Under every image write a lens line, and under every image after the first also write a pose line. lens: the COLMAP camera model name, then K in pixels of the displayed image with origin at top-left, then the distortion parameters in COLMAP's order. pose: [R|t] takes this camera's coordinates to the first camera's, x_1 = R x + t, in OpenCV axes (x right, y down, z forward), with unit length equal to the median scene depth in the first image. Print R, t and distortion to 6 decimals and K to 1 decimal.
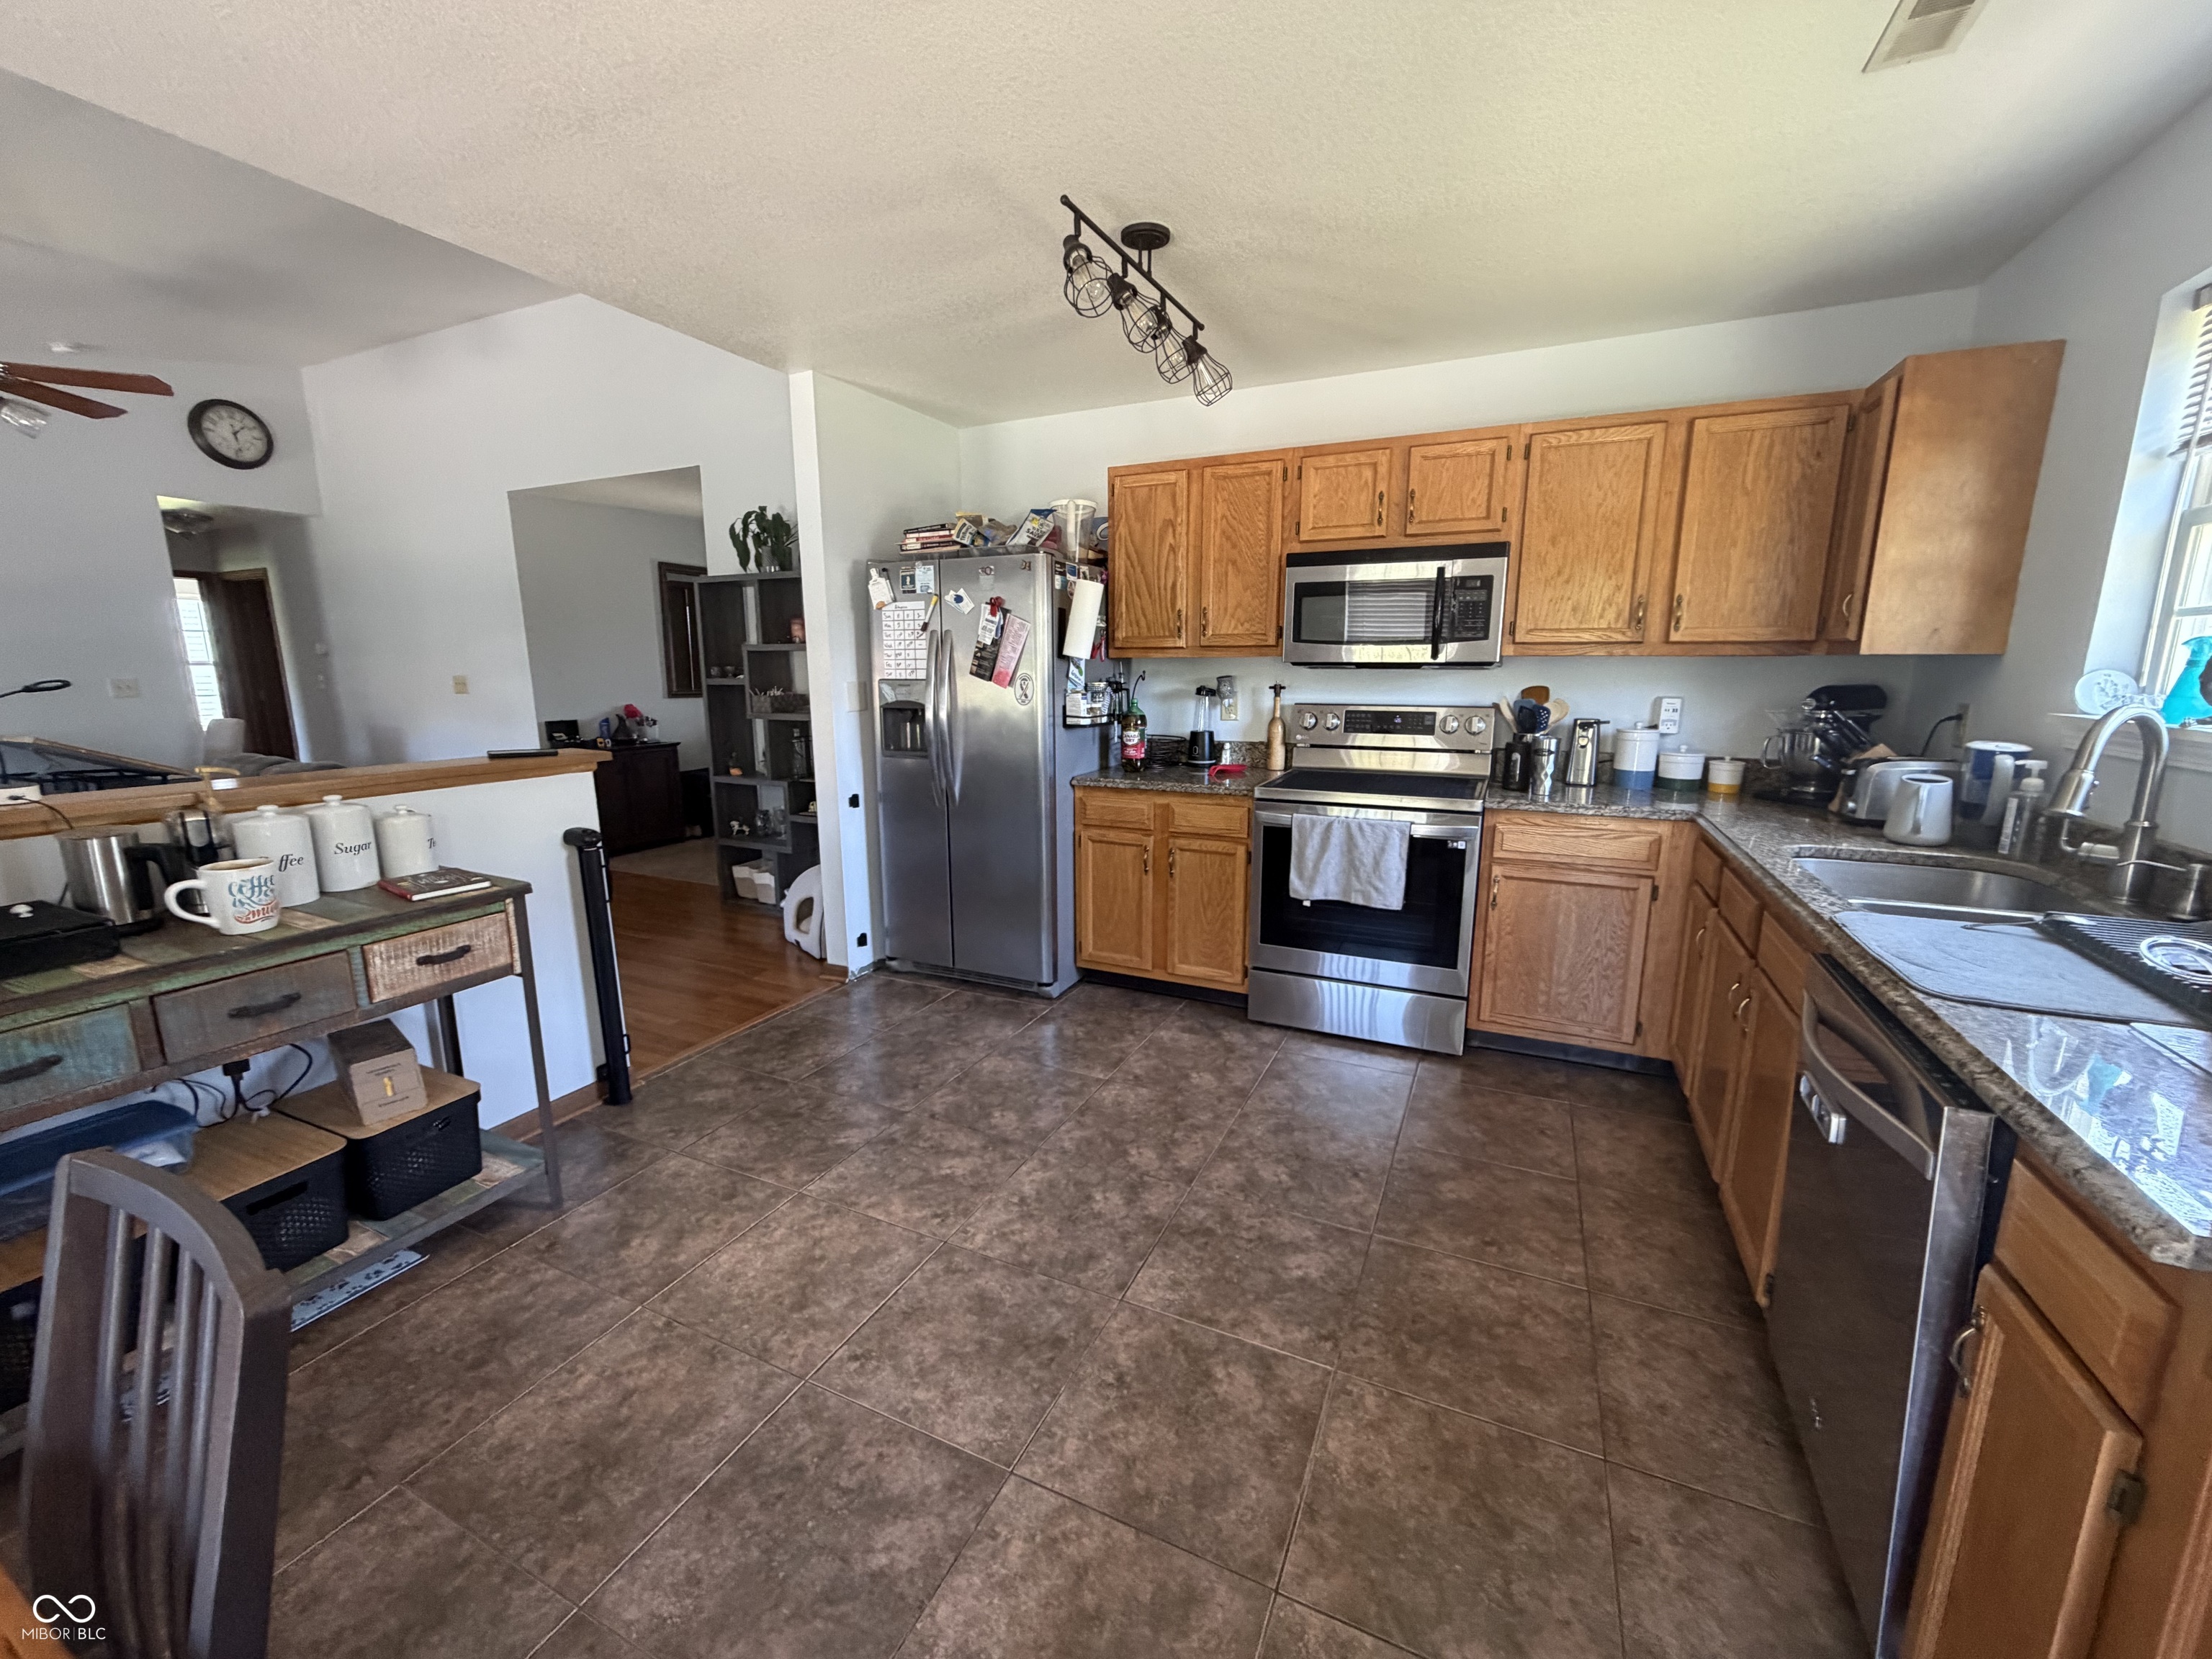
lens RADIAL K [[878.7, 0, 1106.0], [0, 878.7, 829.5], [0, 0, 1]] dist [0.000640, 0.000117]
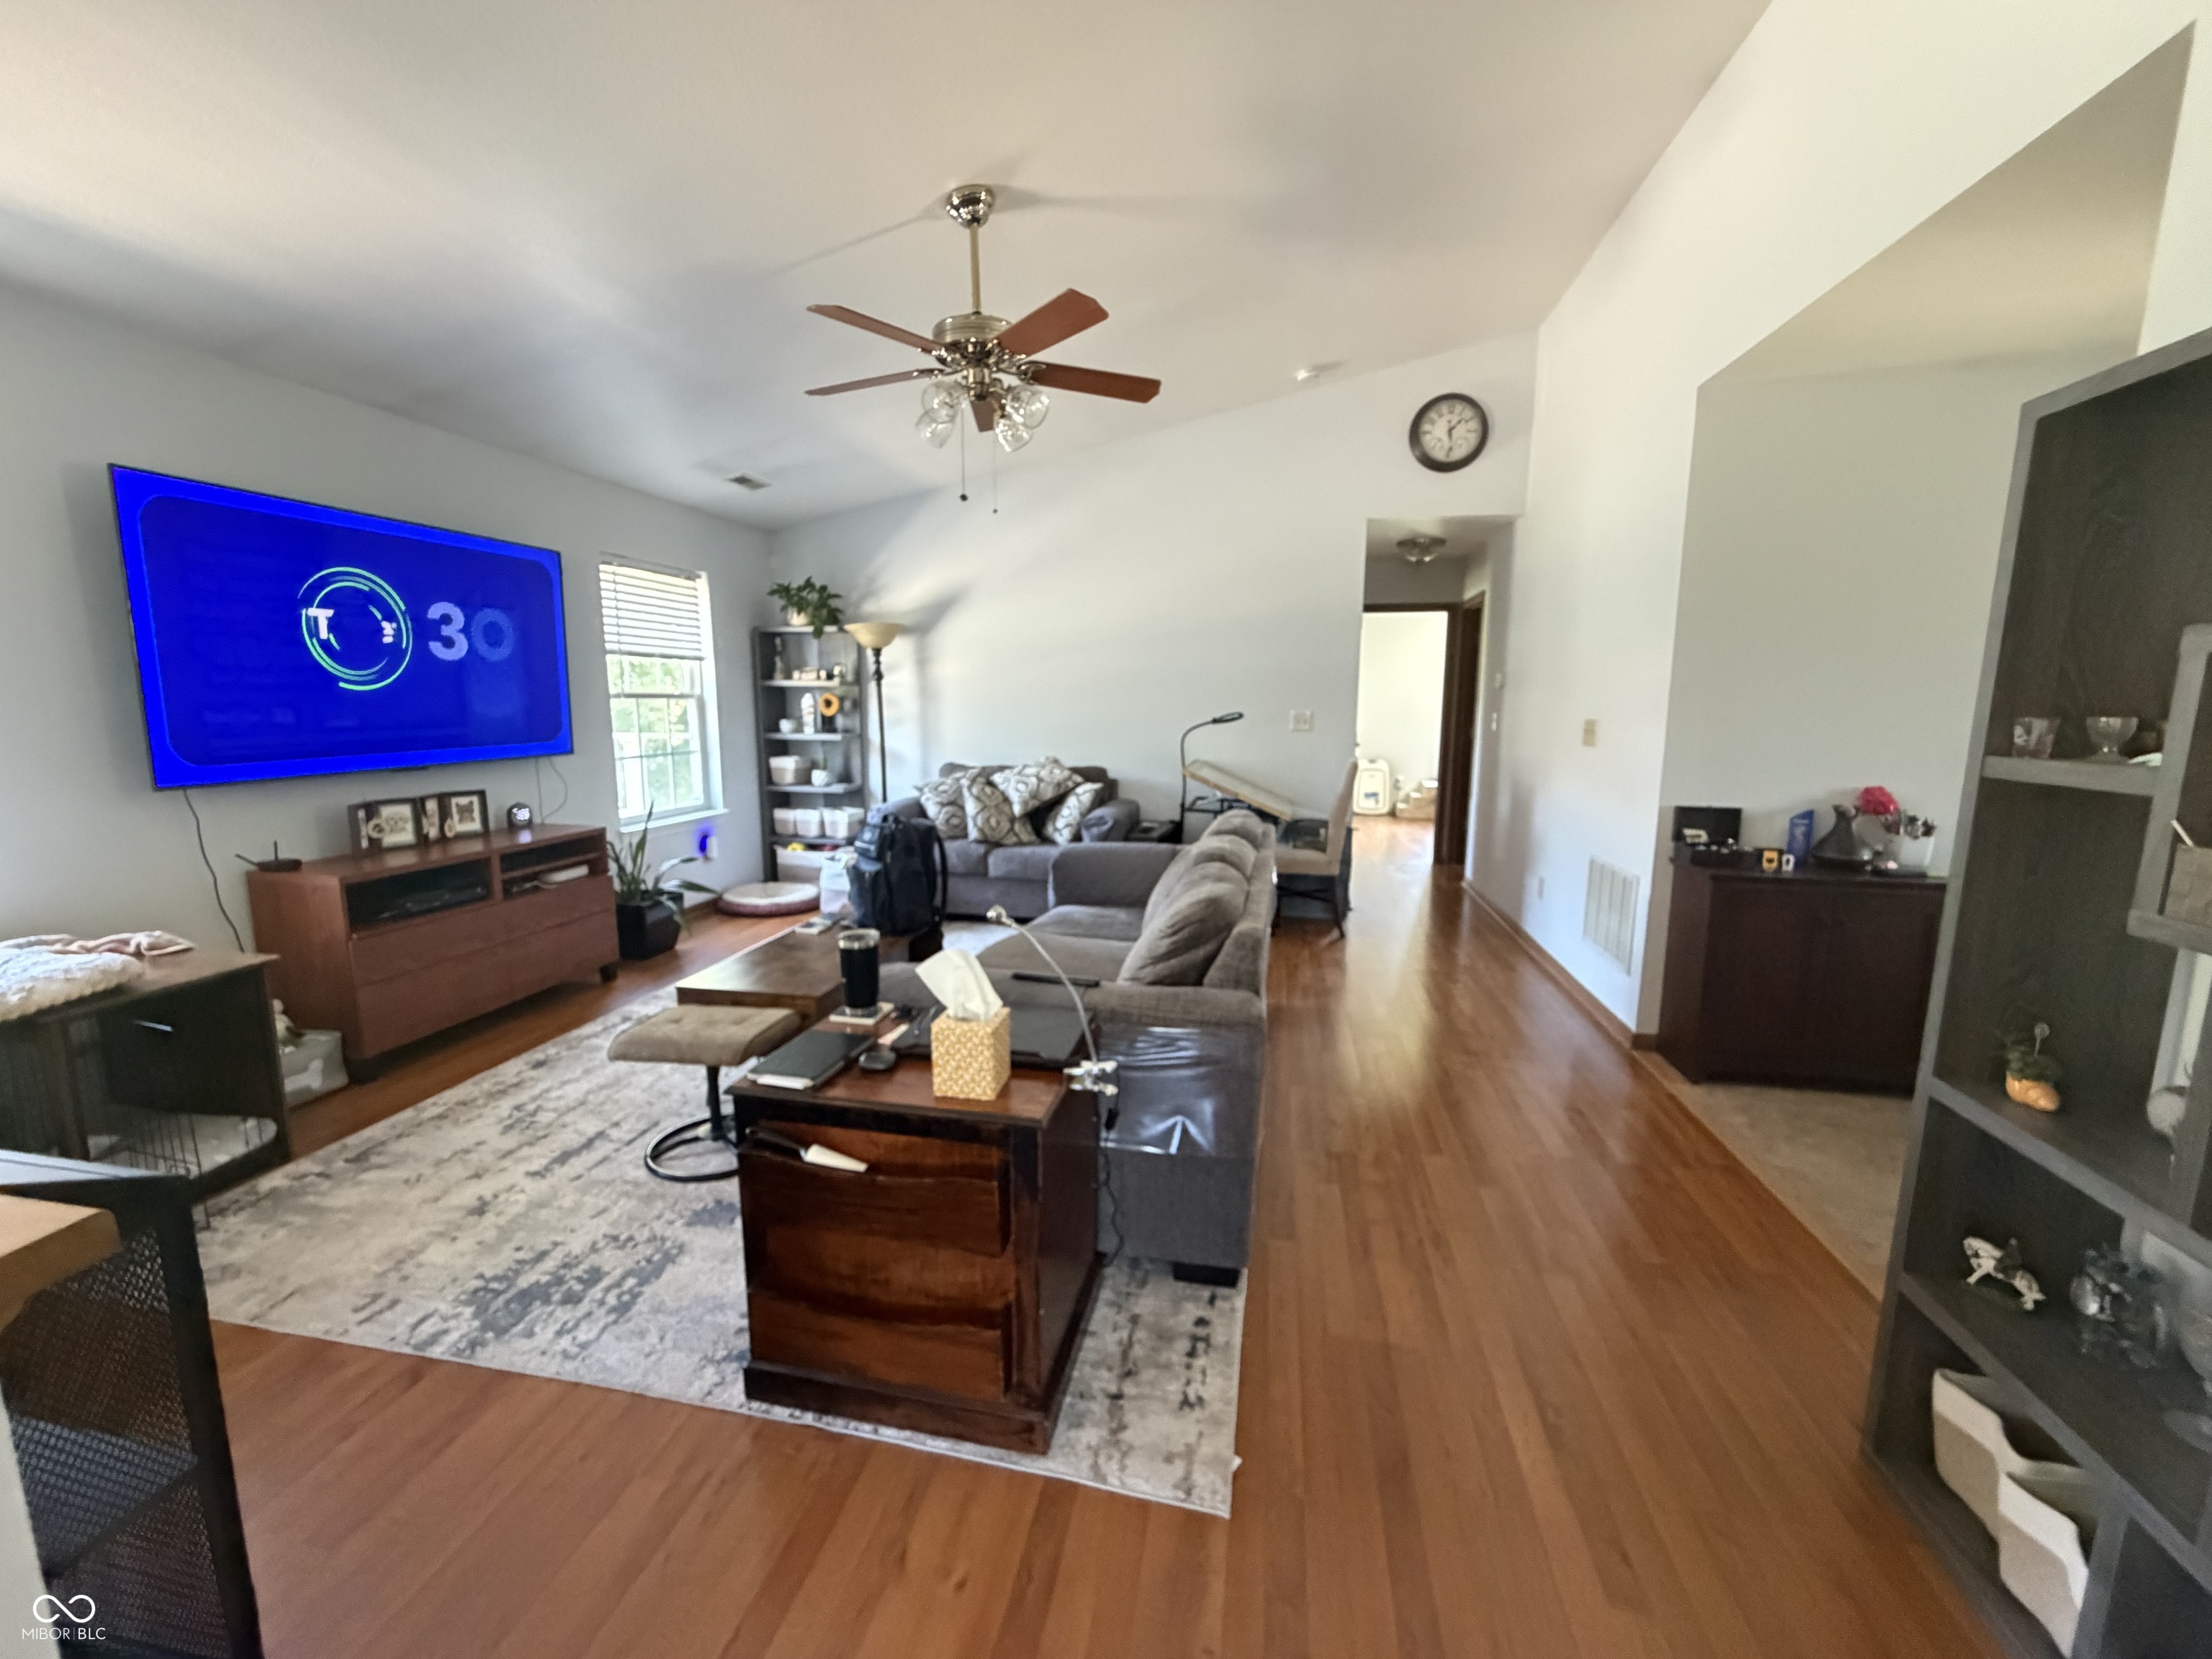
lens RADIAL K [[878.7, 0, 1106.0], [0, 878.7, 829.5], [0, 0, 1]] dist [0.000640, 0.000117]
pose [[0.238114, 0.149509, -0.959661, -0.192859], [-0.186948, 0.976659, 0.105771, -0.099473], [0.953075, 0.154221, 0.260507, 0.518580]]
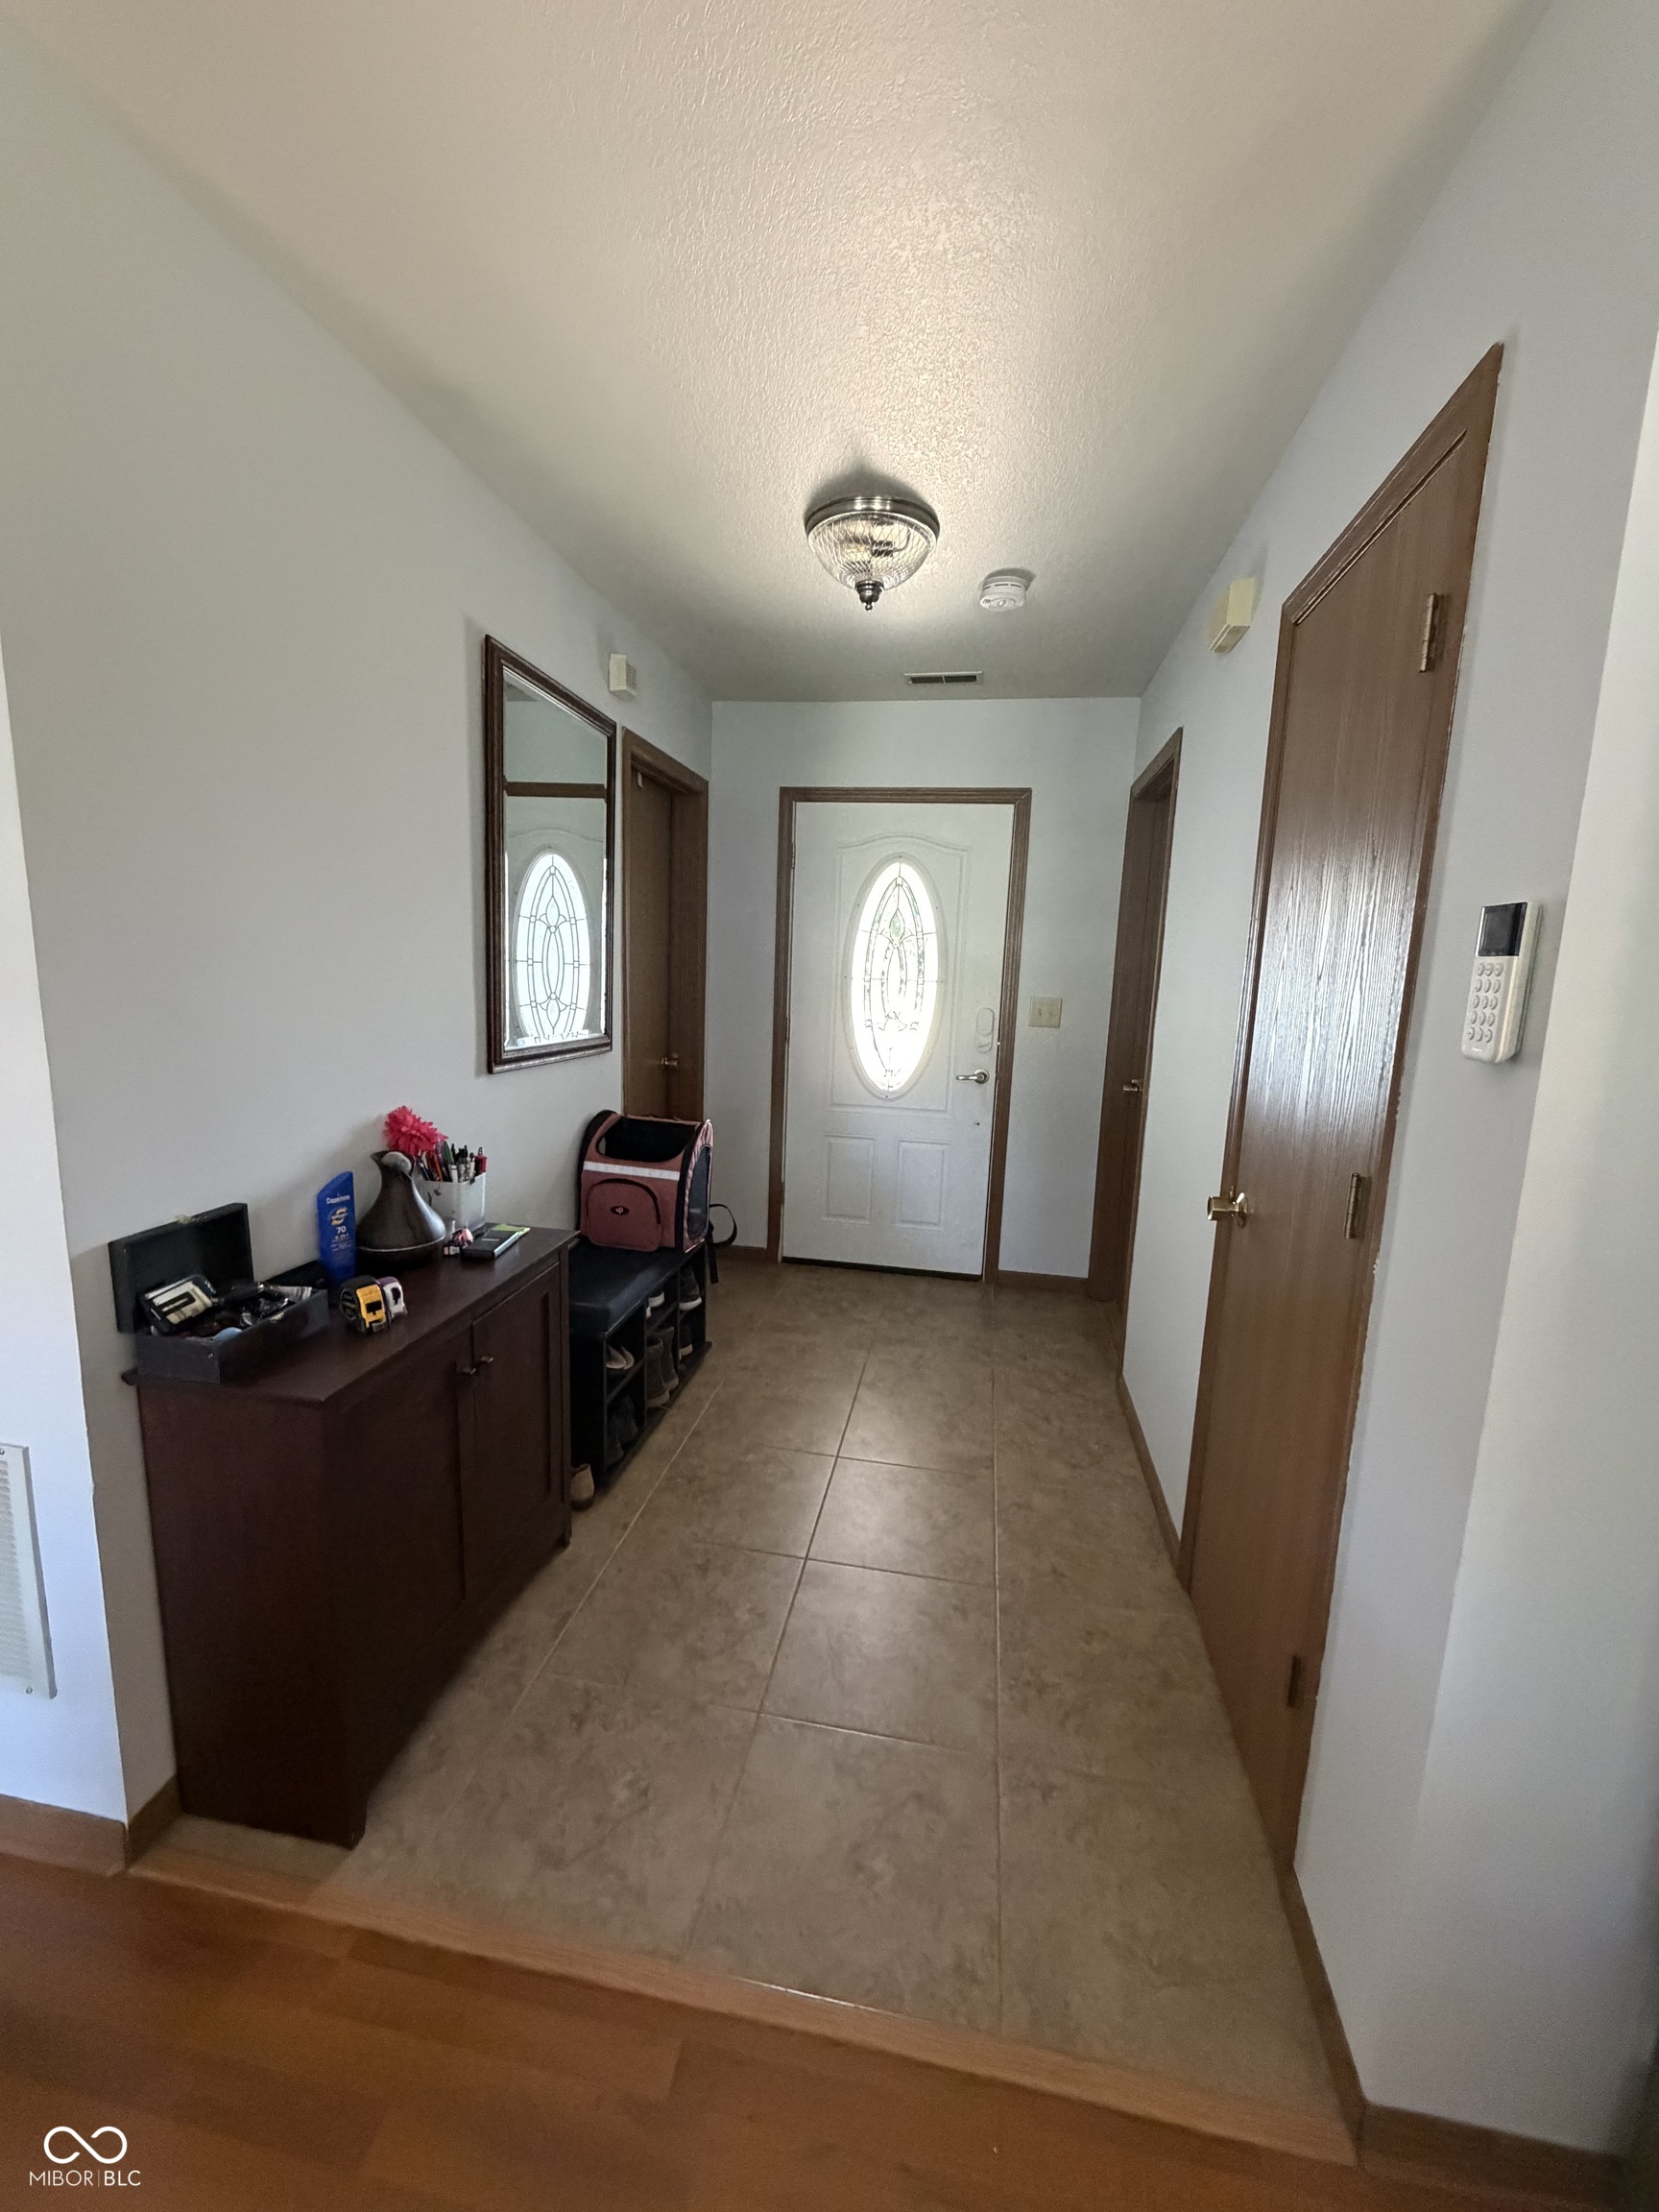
lens RADIAL K [[878.7, 0, 829.5], [0, 878.7, 1106.0], [0, 0, 1]] dist [0.000640, 0.000117]
pose [[0.965510, -0.006259, 0.260291, -0.525258], [0.011893, 0.999728, -0.020076, -0.147944], [-0.260095, 0.022479, 0.965321, 0.751896]]
